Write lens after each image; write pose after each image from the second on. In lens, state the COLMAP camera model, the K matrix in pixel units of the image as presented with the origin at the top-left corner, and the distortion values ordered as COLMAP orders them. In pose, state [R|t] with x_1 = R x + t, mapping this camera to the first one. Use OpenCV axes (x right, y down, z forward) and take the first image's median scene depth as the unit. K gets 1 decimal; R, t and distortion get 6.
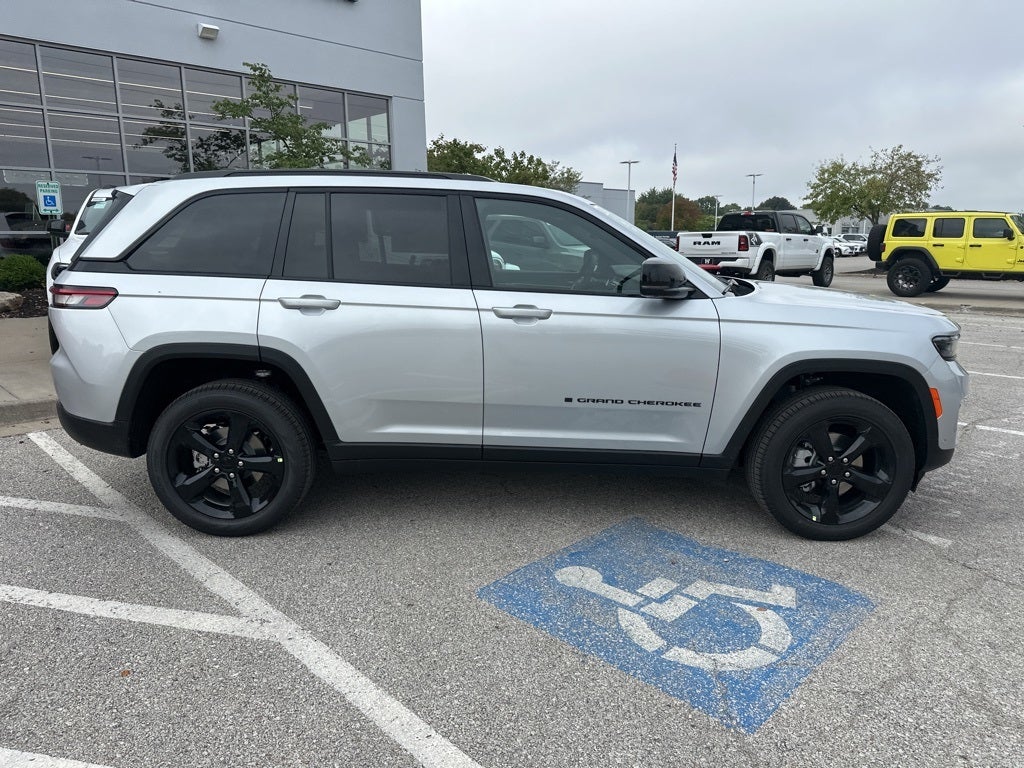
lens RADIAL K [[717.7, 0, 508.0], [0, 717.7, 374.1], [0, 0, 1]] dist [0.057185, -0.072367]
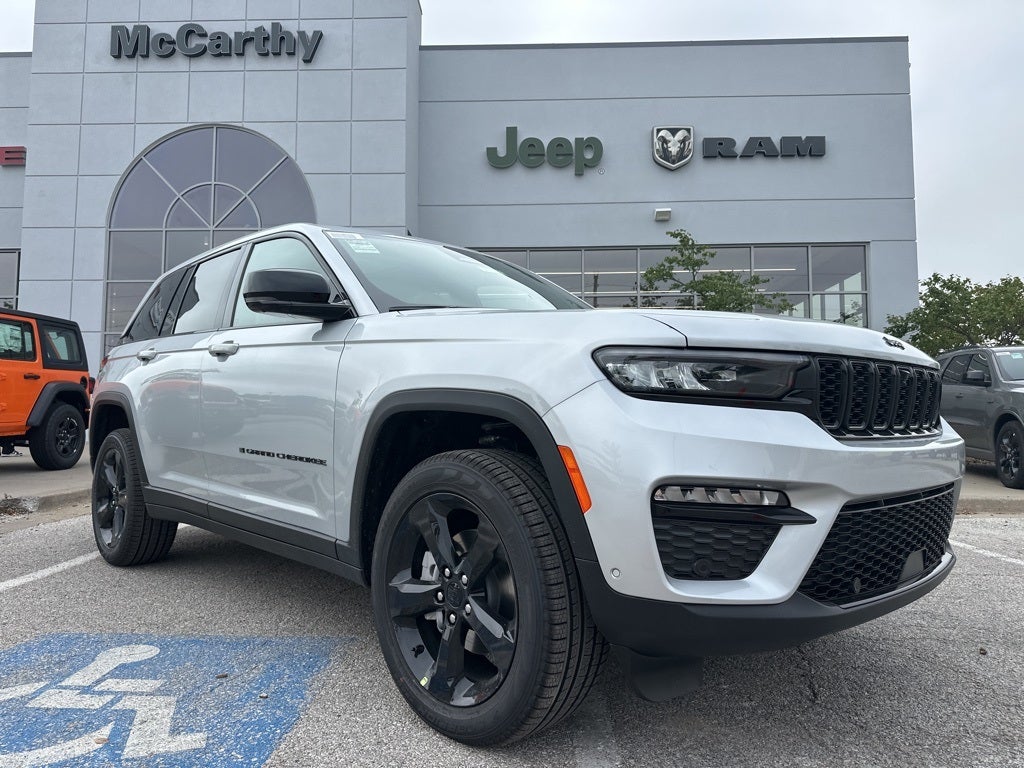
lens RADIAL K [[718.5, 0, 505.8], [0, 718.5, 384.5], [0, 0, 1]] dist [0.051076, -0.064825]
pose [[0.682767, -0.038378, -0.729627, 0.909649], [-0.139876, 0.973283, -0.182087, 0.072005], [0.717122, 0.226380, 0.659158, 0.646417]]
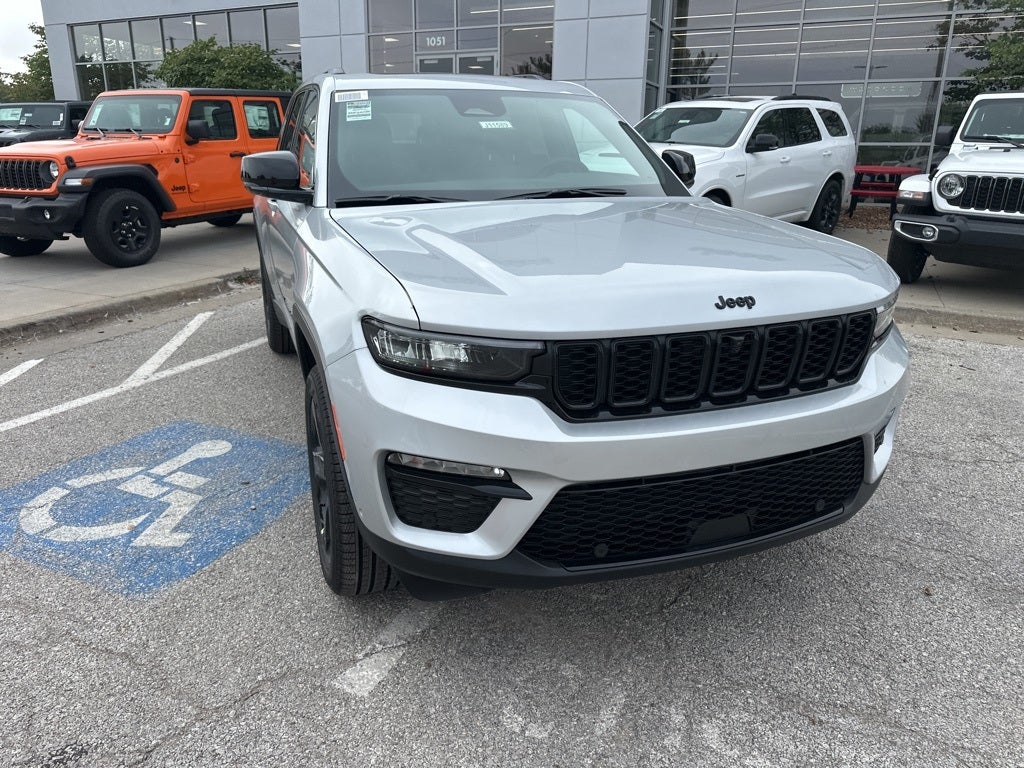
lens RADIAL K [[730.4, 0, 510.0], [0, 730.4, 367.8], [0, 0, 1]] dist [0.000736, -0.004235]
pose [[0.344326, 0.273693, -0.898071, 1.125946], [-0.184245, 0.957663, 0.221213, -0.153849], [0.920594, 0.089296, 0.380175, 0.910603]]
